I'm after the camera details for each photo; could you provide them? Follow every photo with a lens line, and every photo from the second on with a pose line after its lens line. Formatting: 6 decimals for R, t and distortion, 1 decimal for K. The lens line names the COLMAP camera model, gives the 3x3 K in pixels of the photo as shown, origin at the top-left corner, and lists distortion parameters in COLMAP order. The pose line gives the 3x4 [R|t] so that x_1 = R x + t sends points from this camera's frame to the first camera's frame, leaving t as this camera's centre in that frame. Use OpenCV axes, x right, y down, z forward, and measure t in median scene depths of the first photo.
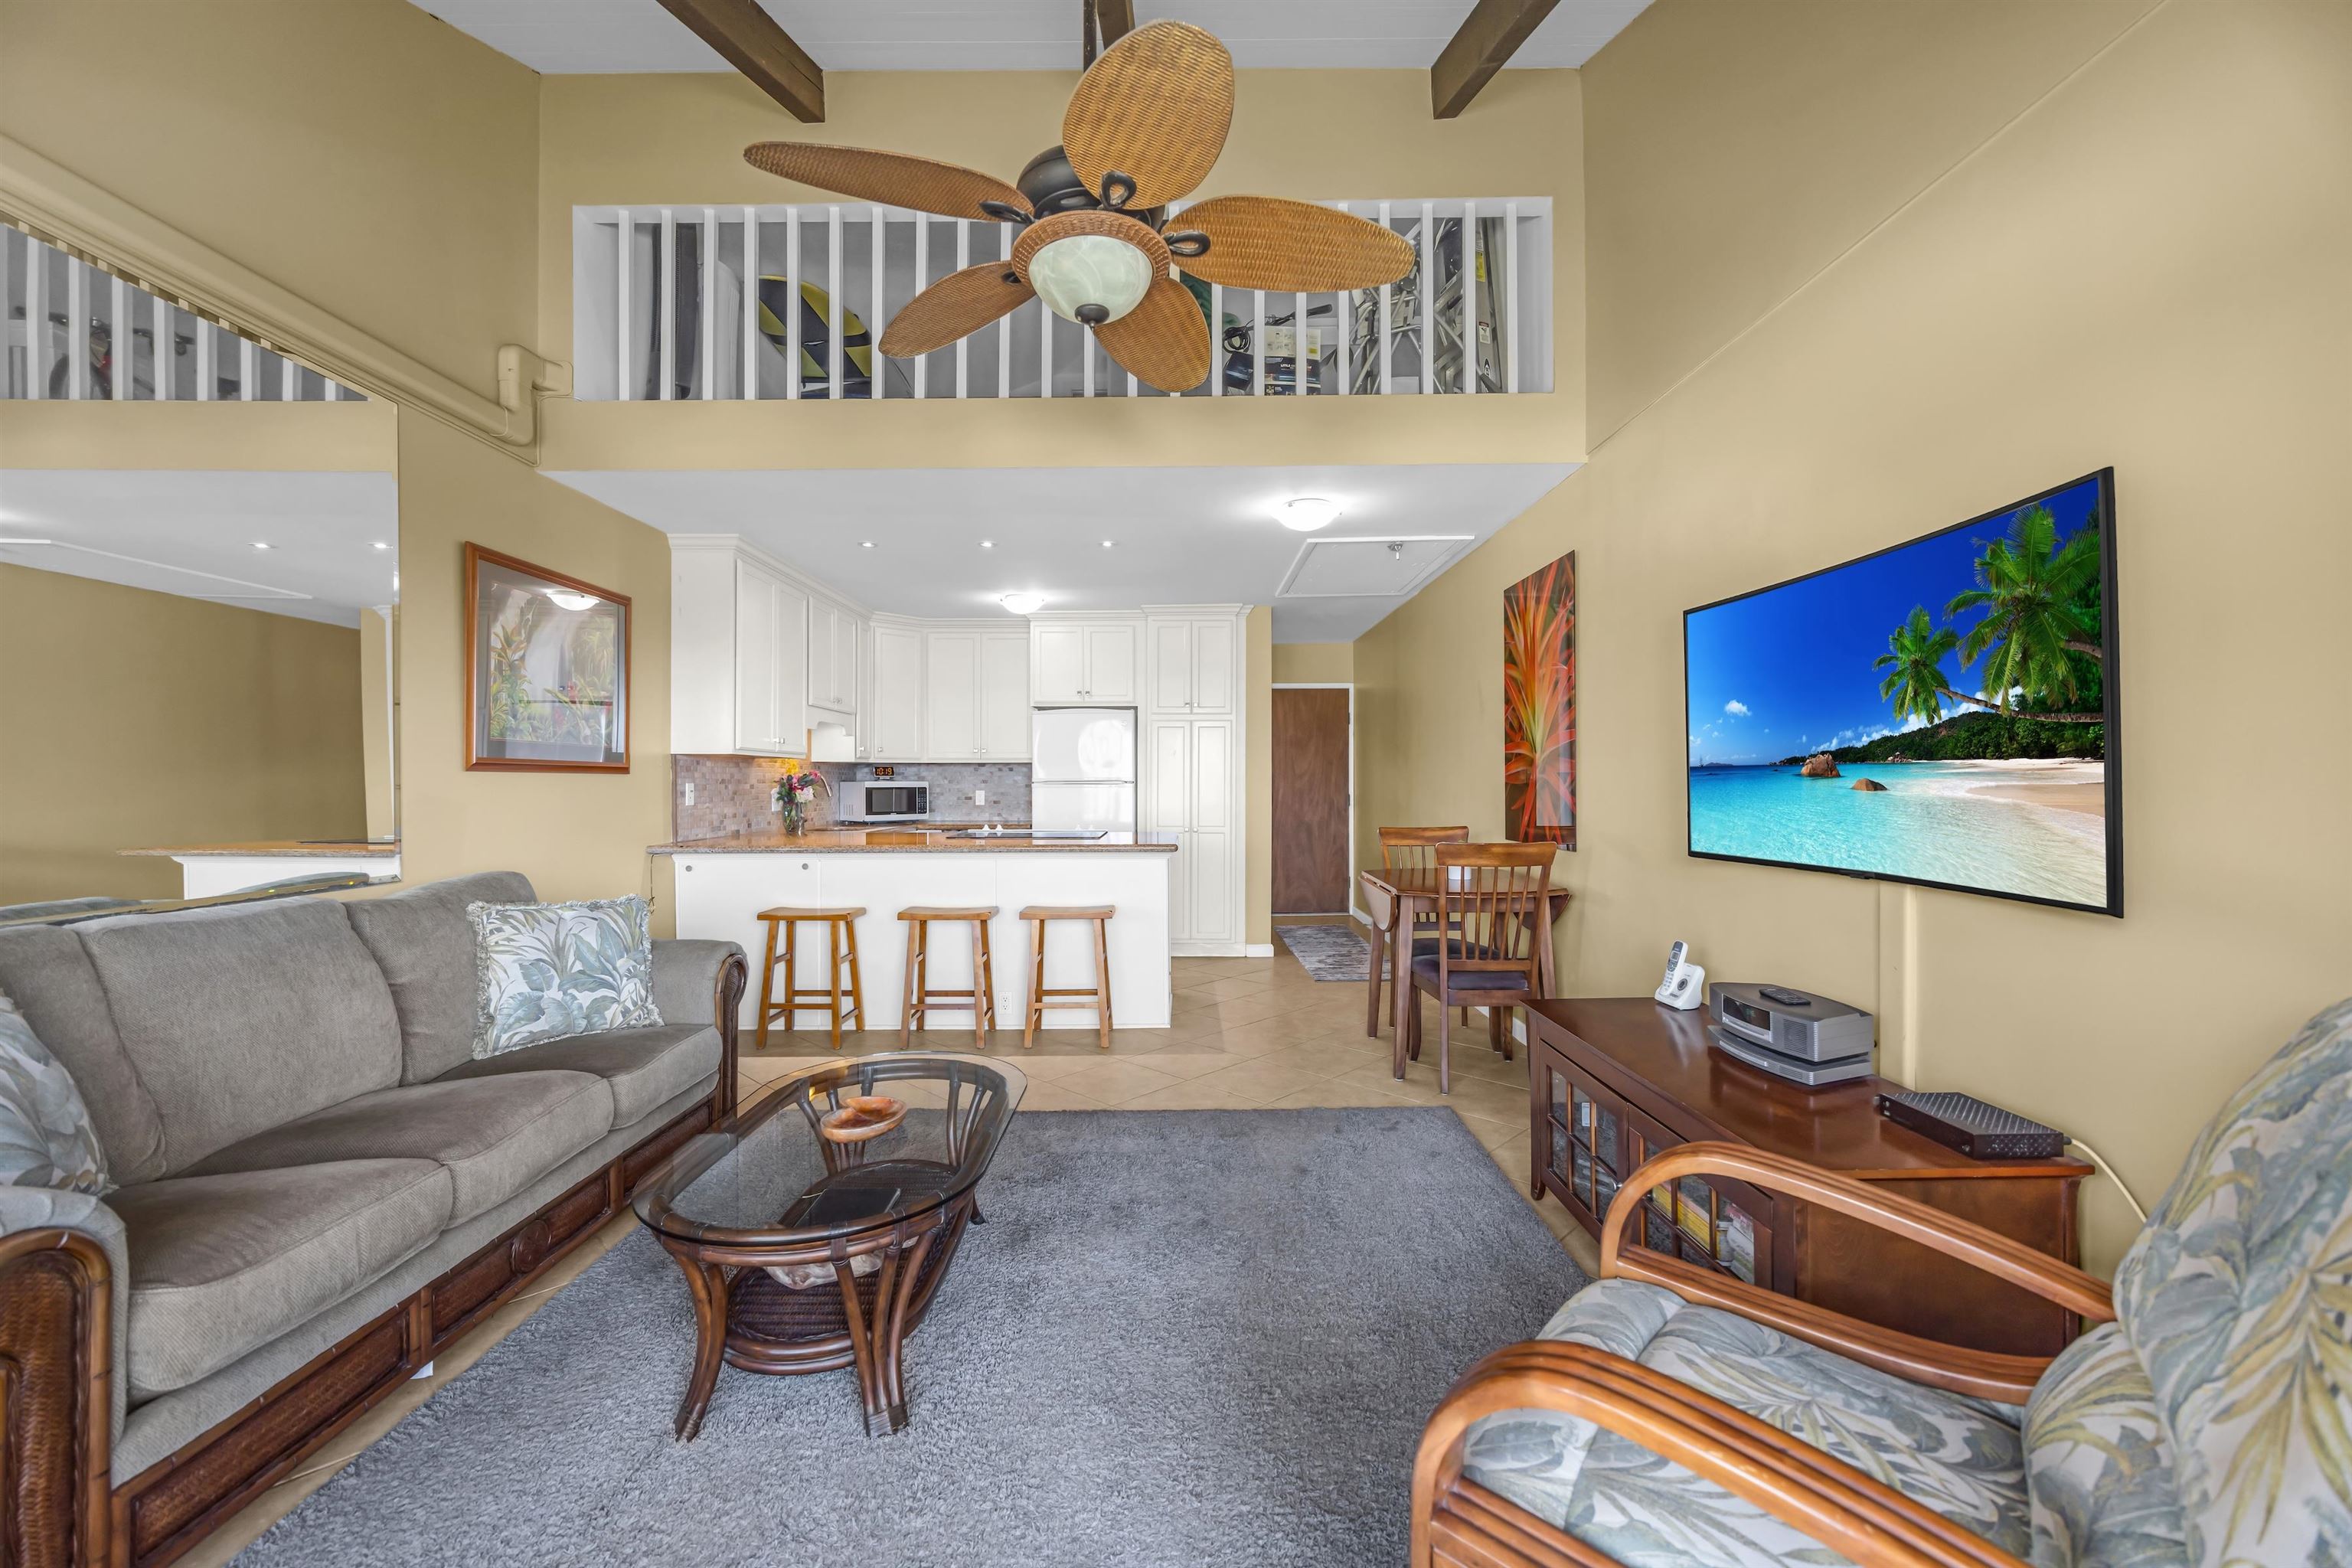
lens RADIAL K [[948.1, 0, 1178.2], [0, 948.1, 784.8], [0, 0, 1]] dist [-0.005379, -0.000123]
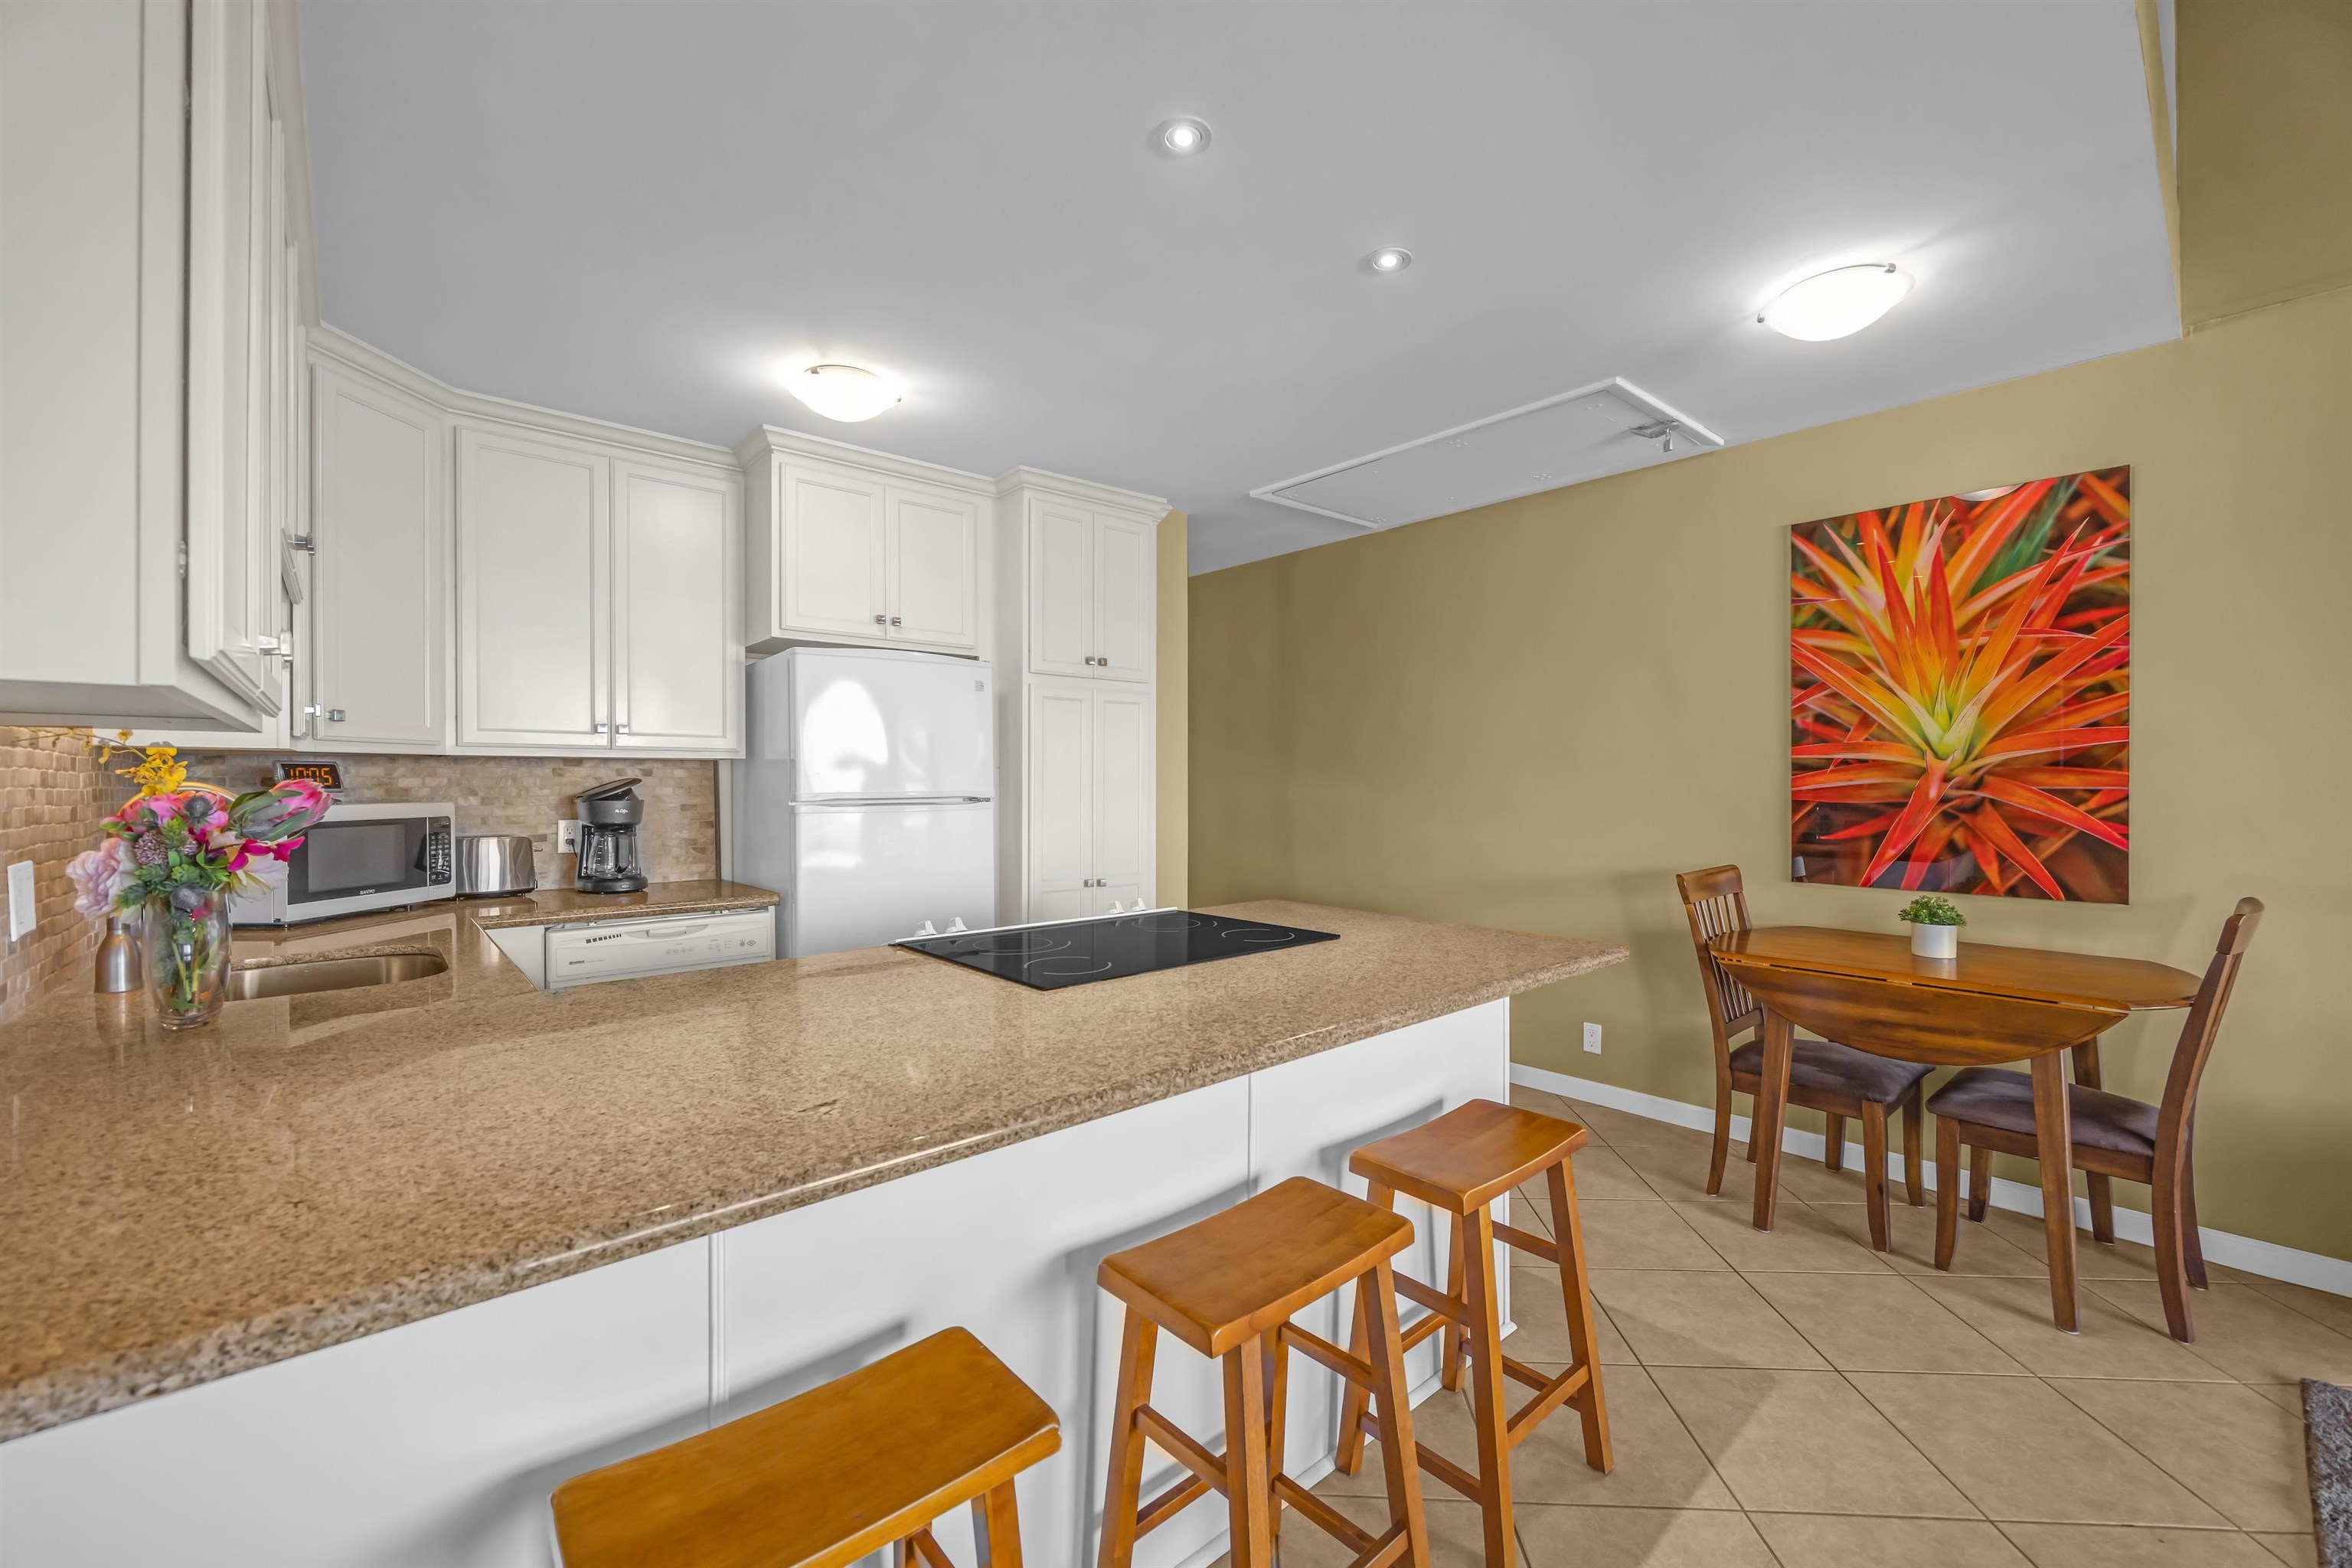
lens RADIAL K [[948.1, 0, 1184.4], [0, 948.1, 782.0], [0, 0, 1]] dist [-0.005379, -0.000123]
pose [[0.751322, -0.000922, 0.659935, -0.447660], [0.003456, 0.999991, -0.002537, -0.015107], [-0.659926, 0.004186, 0.751319, 0.762584]]
